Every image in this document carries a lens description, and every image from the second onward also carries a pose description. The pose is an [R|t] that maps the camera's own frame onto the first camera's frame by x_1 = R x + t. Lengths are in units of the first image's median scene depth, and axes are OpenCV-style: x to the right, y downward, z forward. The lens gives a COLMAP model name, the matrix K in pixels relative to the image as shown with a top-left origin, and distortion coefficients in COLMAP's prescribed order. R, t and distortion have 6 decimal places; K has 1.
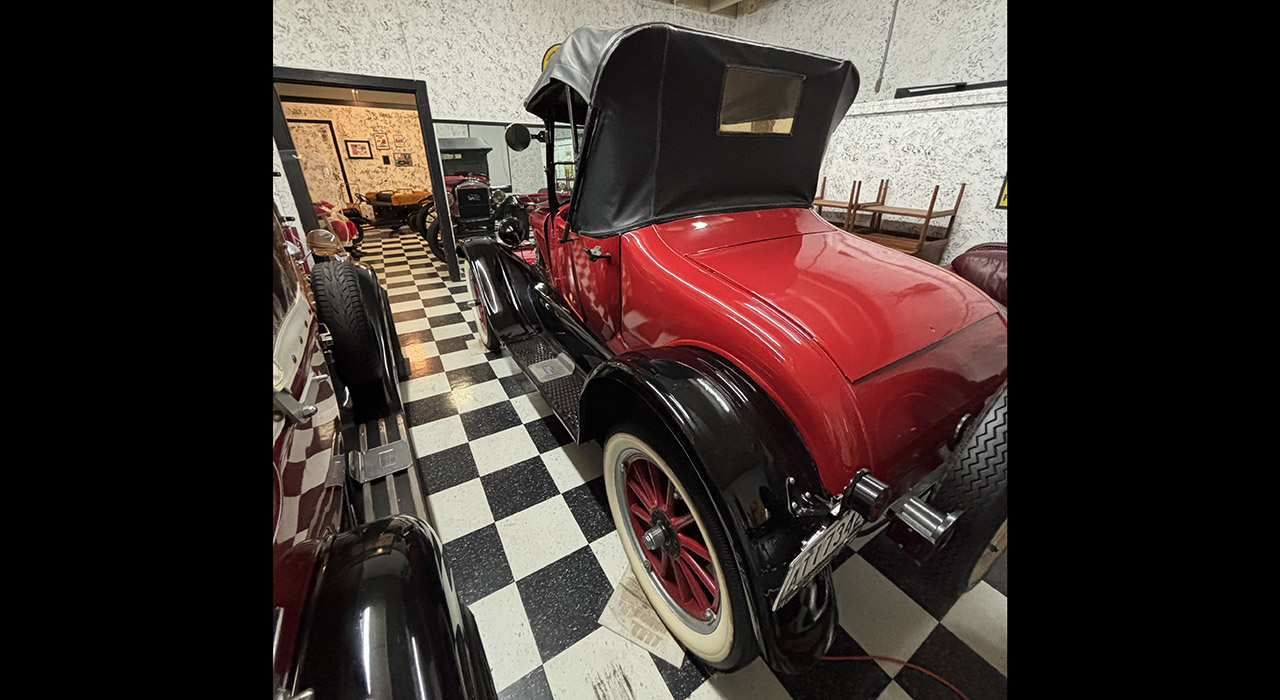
lens RADIAL K [[384.3, 0, 641.2], [0, 384.3, 340.4], [0, 0, 1]] dist [-0.000104, 0.000004]
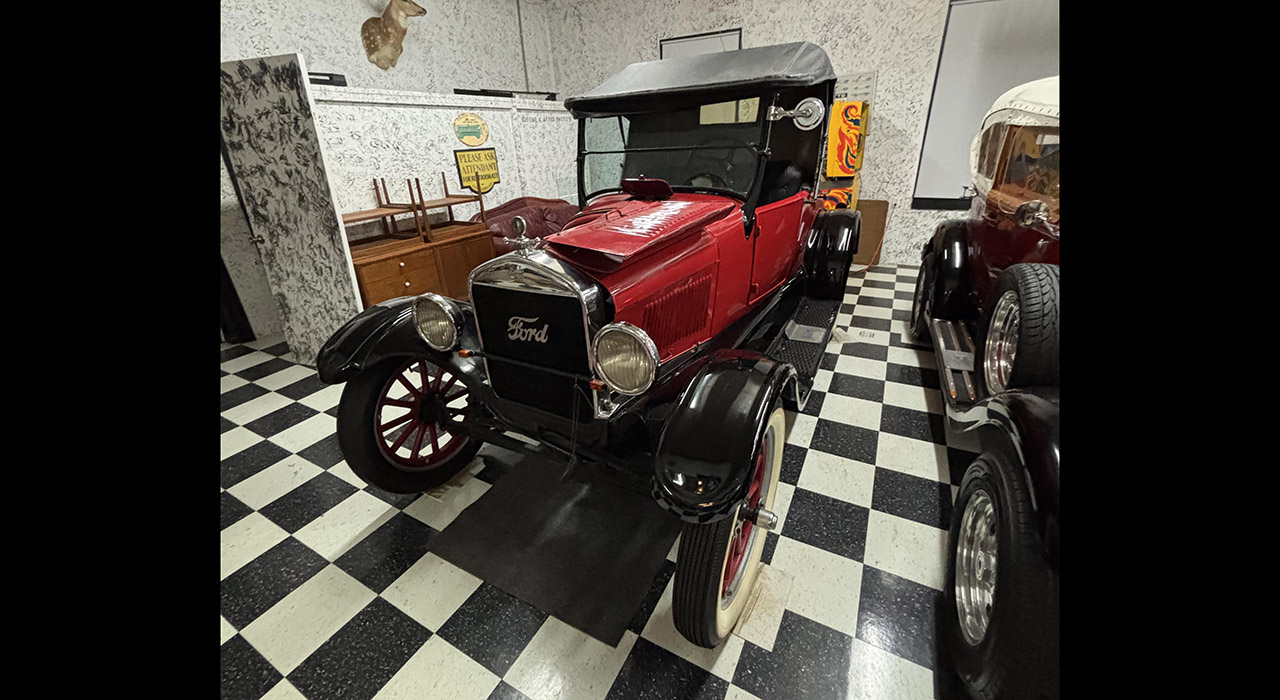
lens RADIAL K [[483.5, 0, 640.0], [0, 483.5, 350.0], [0, 0, 1]] dist [0.001121, 0.000057]
pose [[-0.461548, -0.352089, 0.814252, -0.752379], [0.409811, 0.729432, 0.547707, -0.550429], [-0.786784, 0.586483, -0.192378, 1.085860]]
